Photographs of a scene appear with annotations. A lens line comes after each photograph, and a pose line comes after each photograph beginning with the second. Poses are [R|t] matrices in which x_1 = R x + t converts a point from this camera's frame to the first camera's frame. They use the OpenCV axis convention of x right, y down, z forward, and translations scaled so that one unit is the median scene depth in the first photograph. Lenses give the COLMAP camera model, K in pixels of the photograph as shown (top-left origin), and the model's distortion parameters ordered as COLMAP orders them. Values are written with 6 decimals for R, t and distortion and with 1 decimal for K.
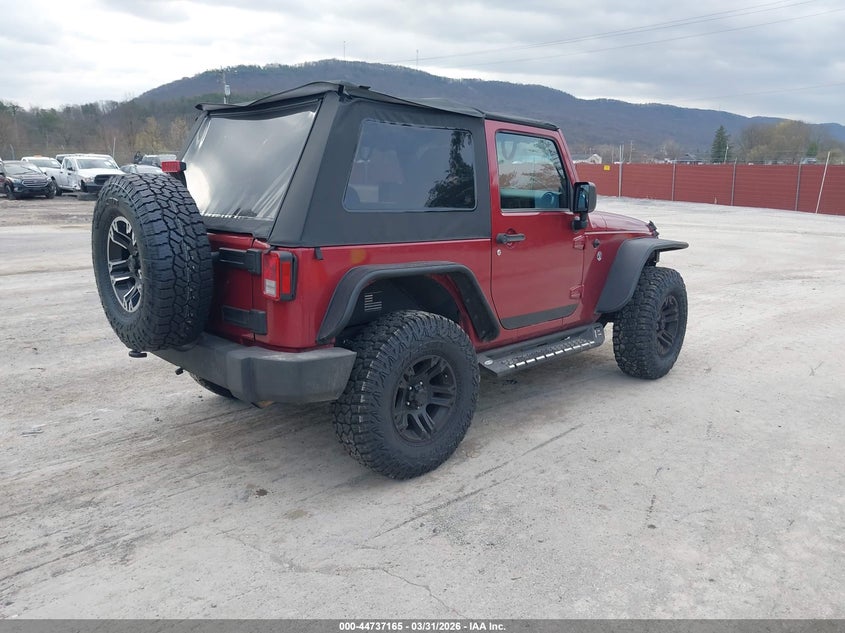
lens RADIAL K [[668.1, 0, 422.8], [0, 668.1, 317.9], [0, 0, 1]] dist [0.004931, -0.010981]
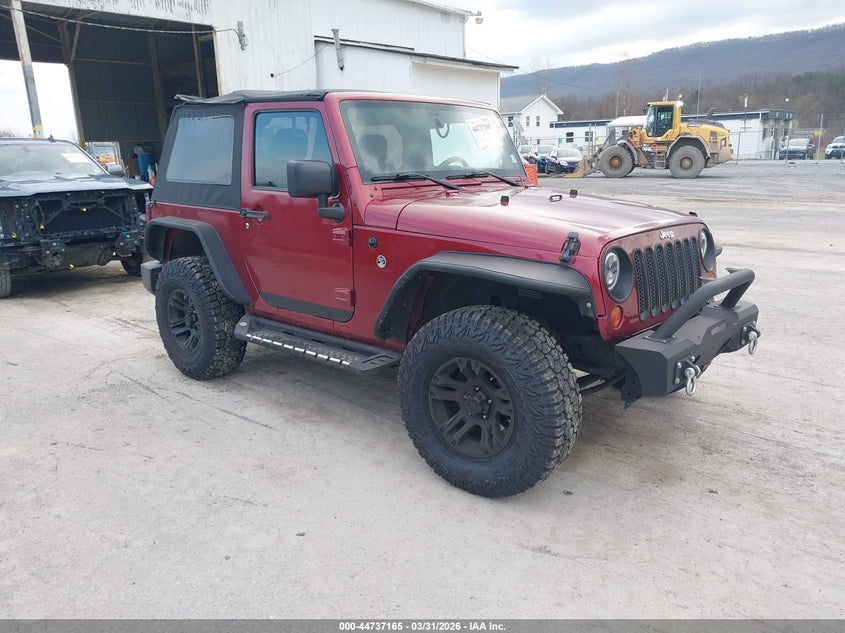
lens RADIAL K [[668.1, 0, 431.7], [0, 668.1, 315.0], [0, 0, 1]] dist [0.004931, -0.010981]
pose [[0.060671, 0.219627, -0.973695, 1.086635], [-0.188240, 0.960506, 0.204923, -0.214141], [0.980247, 0.170855, 0.099618, 1.072766]]
